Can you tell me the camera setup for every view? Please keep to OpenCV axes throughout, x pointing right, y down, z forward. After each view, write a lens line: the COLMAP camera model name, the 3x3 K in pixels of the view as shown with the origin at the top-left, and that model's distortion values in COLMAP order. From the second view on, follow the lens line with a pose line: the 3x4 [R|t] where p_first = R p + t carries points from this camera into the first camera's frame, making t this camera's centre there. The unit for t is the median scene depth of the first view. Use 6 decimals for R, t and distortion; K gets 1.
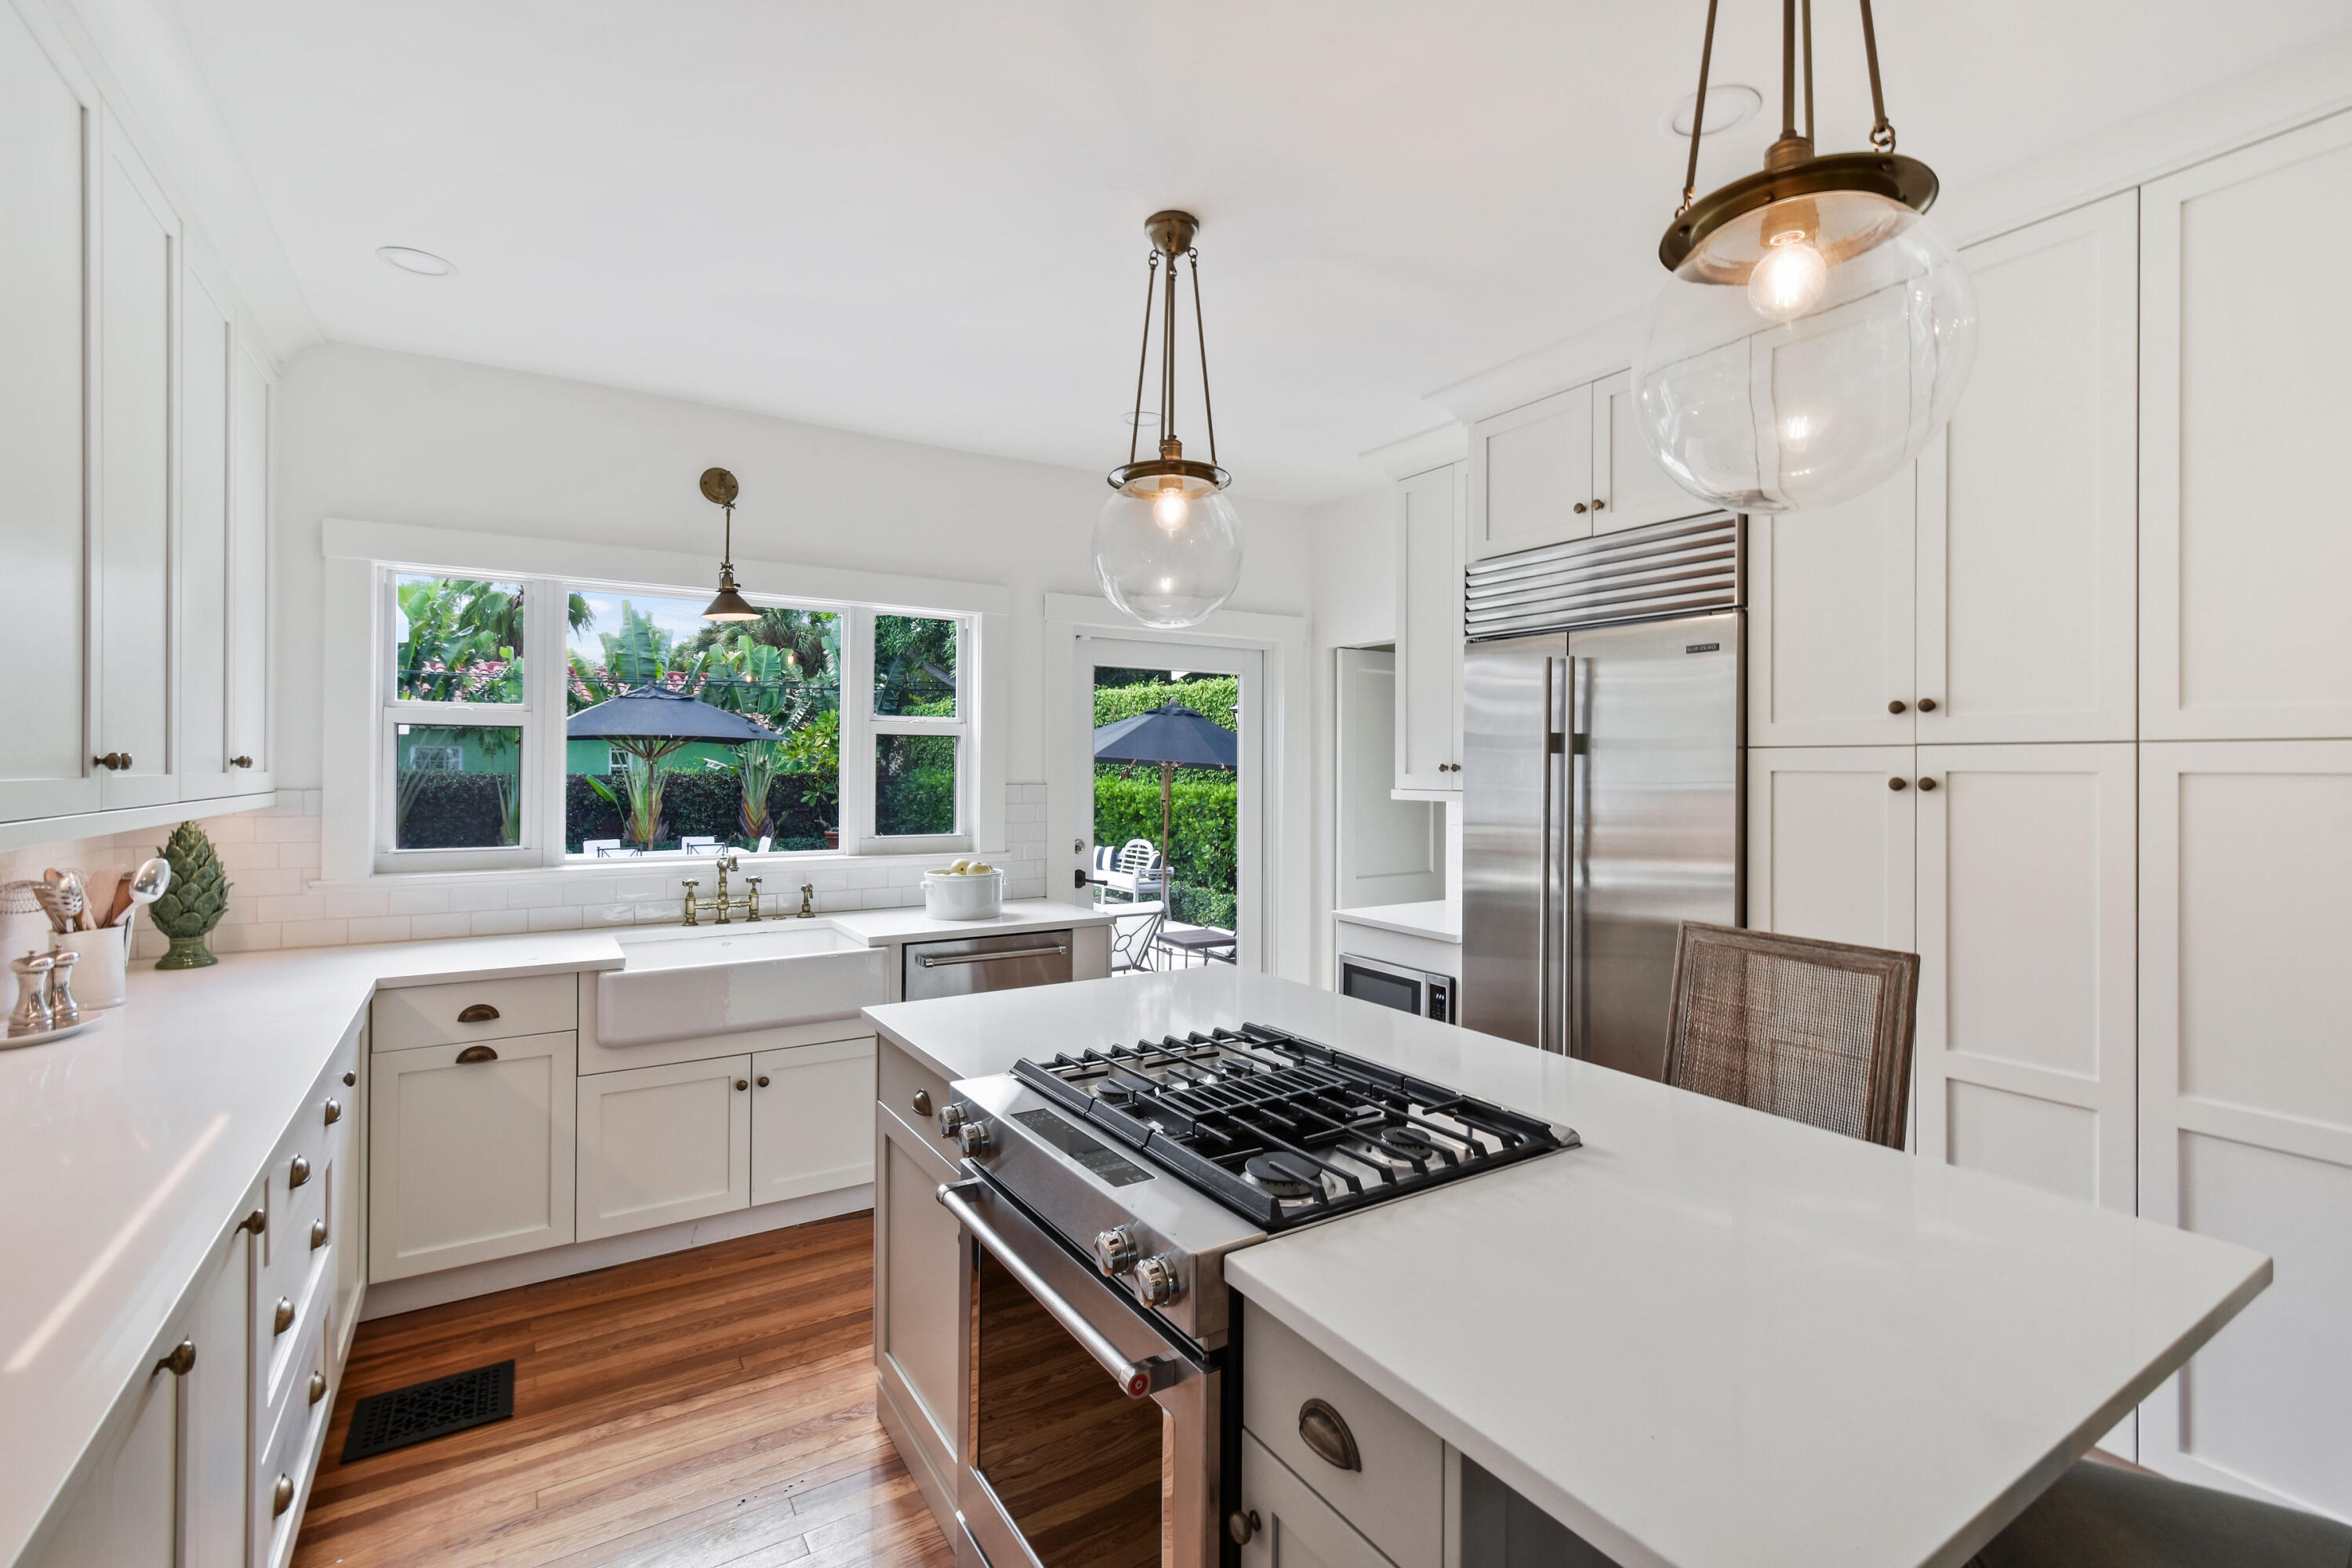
lens RADIAL K [[1033.6, 0, 1178.9], [0, 1033.6, 778.4], [0, 0, 1]] dist [0.002718, 0.000117]
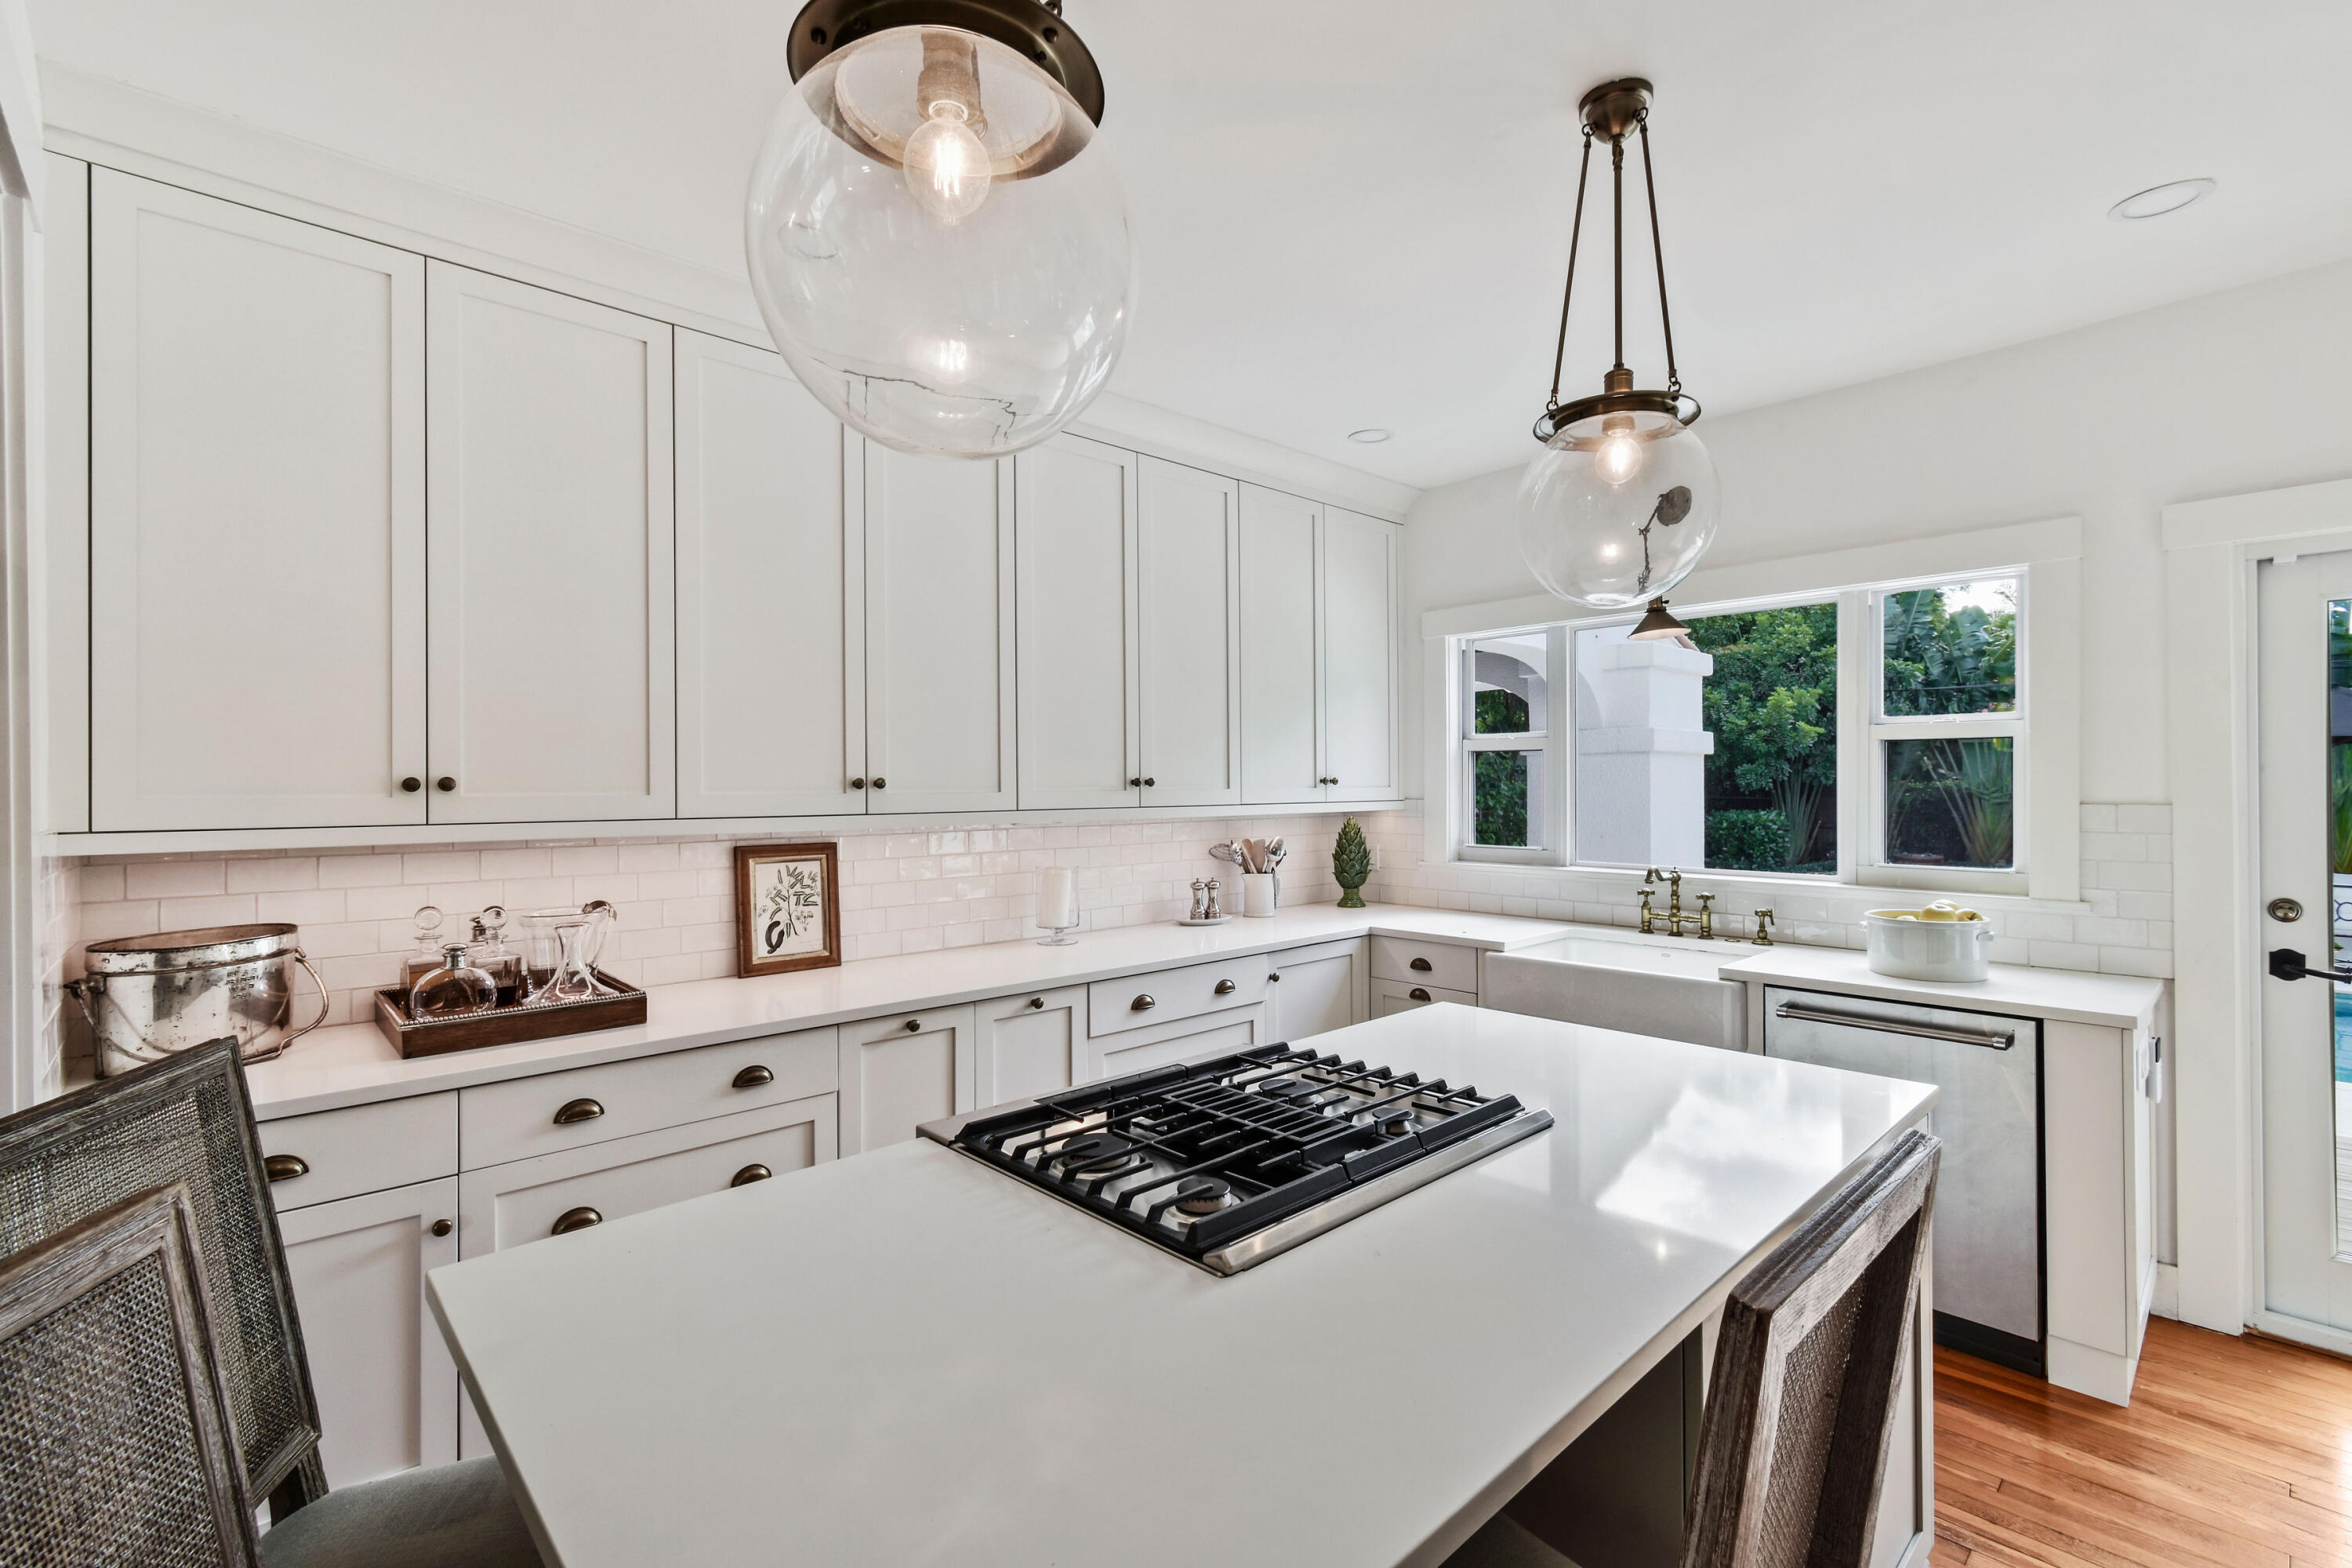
lens RADIAL K [[1033.6, 0, 1181.3], [0, 1033.6, 781.9], [0, 0, 1]] dist [0.002718, 0.000117]
pose [[0.180860, -0.006365, -0.983488, 0.478307], [-0.001129, 0.999977, -0.006680, -0.002812], [0.983508, 0.002318, 0.180849, 0.351102]]
